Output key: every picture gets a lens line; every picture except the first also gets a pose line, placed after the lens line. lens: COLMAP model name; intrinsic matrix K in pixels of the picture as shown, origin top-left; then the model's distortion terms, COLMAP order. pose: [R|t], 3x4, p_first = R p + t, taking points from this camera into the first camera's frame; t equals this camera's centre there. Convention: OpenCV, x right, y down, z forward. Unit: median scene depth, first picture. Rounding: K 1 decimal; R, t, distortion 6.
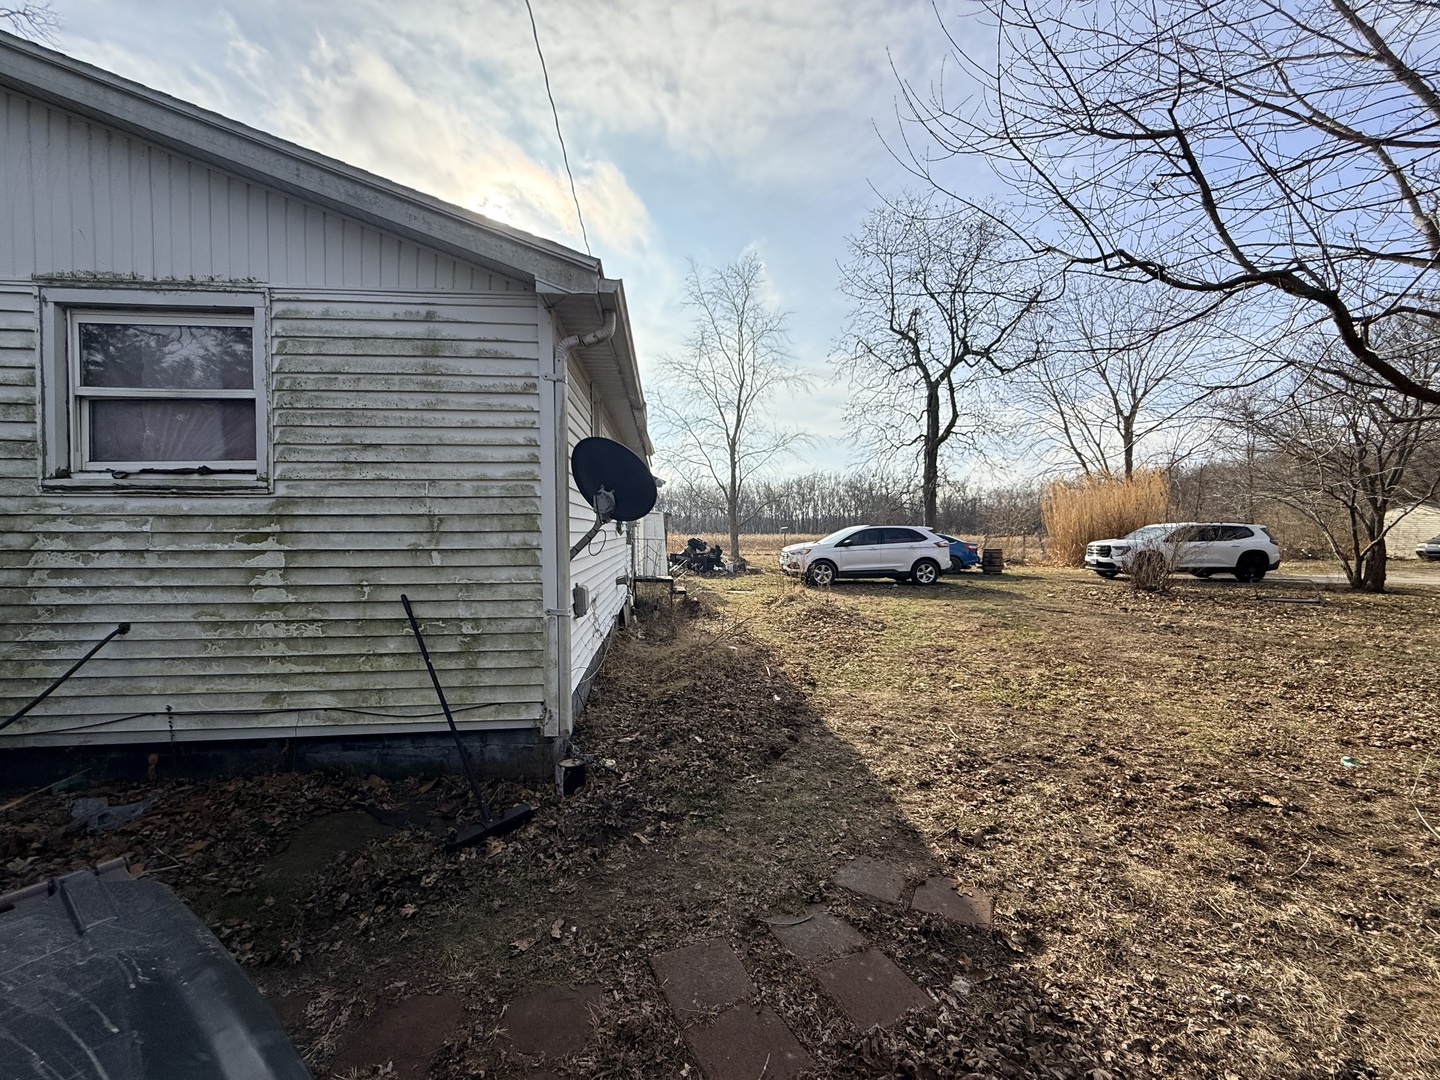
lens RADIAL K [[574.2, 0, 718.9], [0, 574.2, 537.4], [0, 0, 1]] dist [-0.000967, 0.000544]
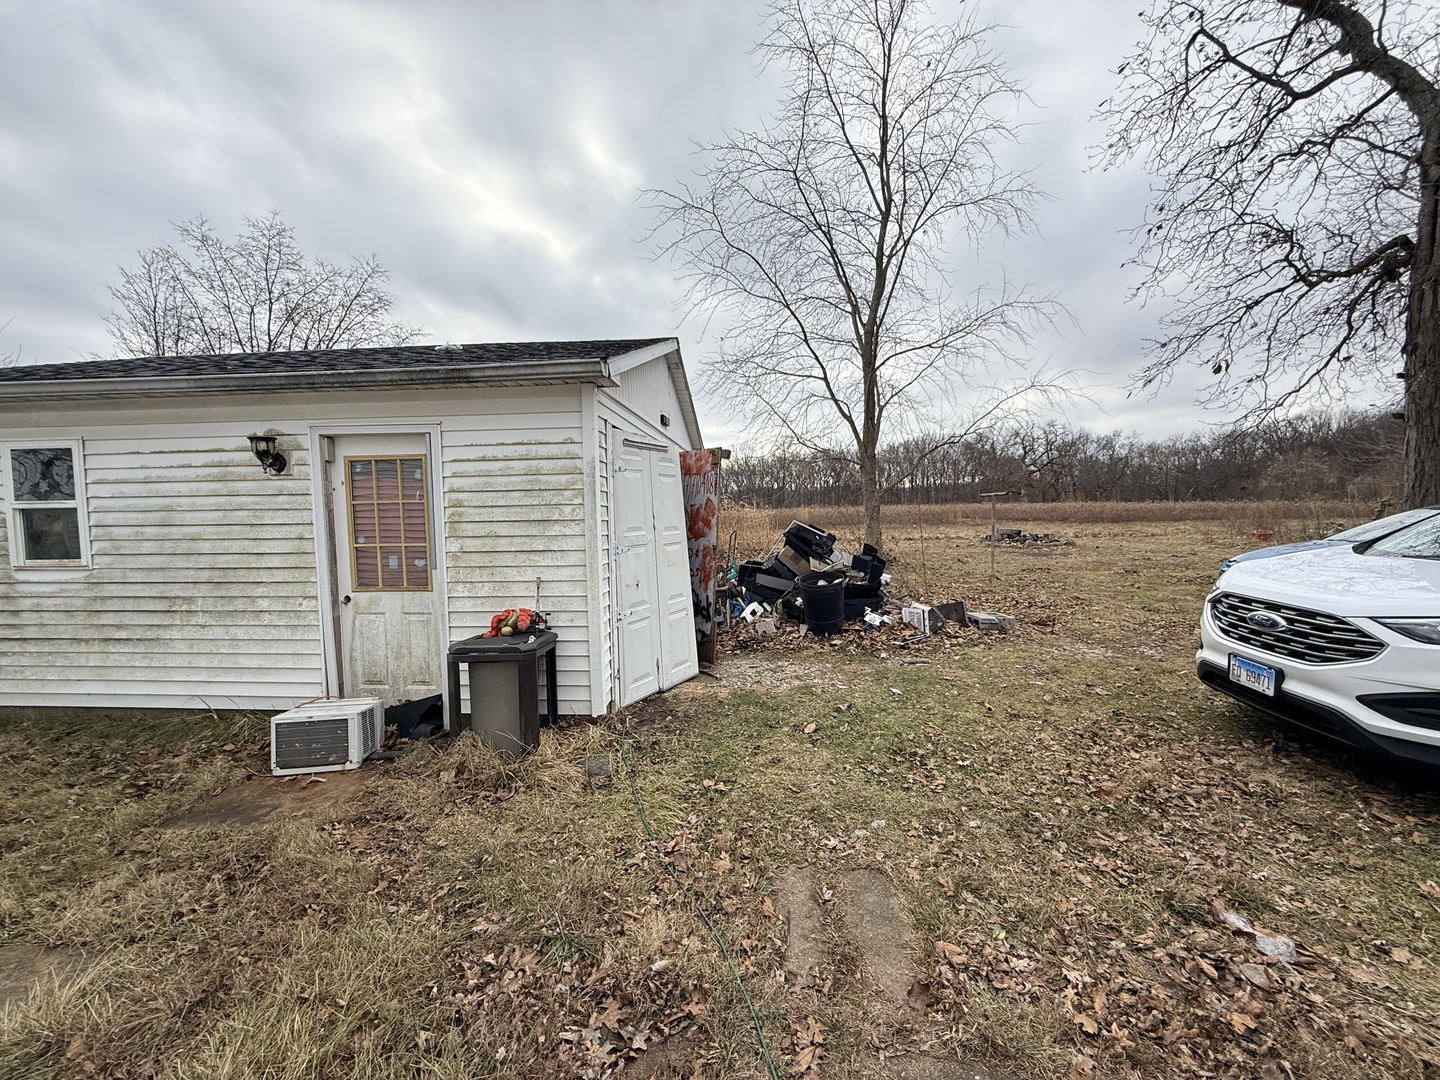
lens RADIAL K [[574.2, 0, 718.4], [0, 574.2, 541.1], [0, 0, 1]] dist [-0.000967, 0.000544]
pose [[0.986719, -0.010482, -0.162100, -0.026412], [0.019099, 0.998480, 0.051696, -0.005654], [0.161312, -0.054106, 0.985419, 0.469140]]
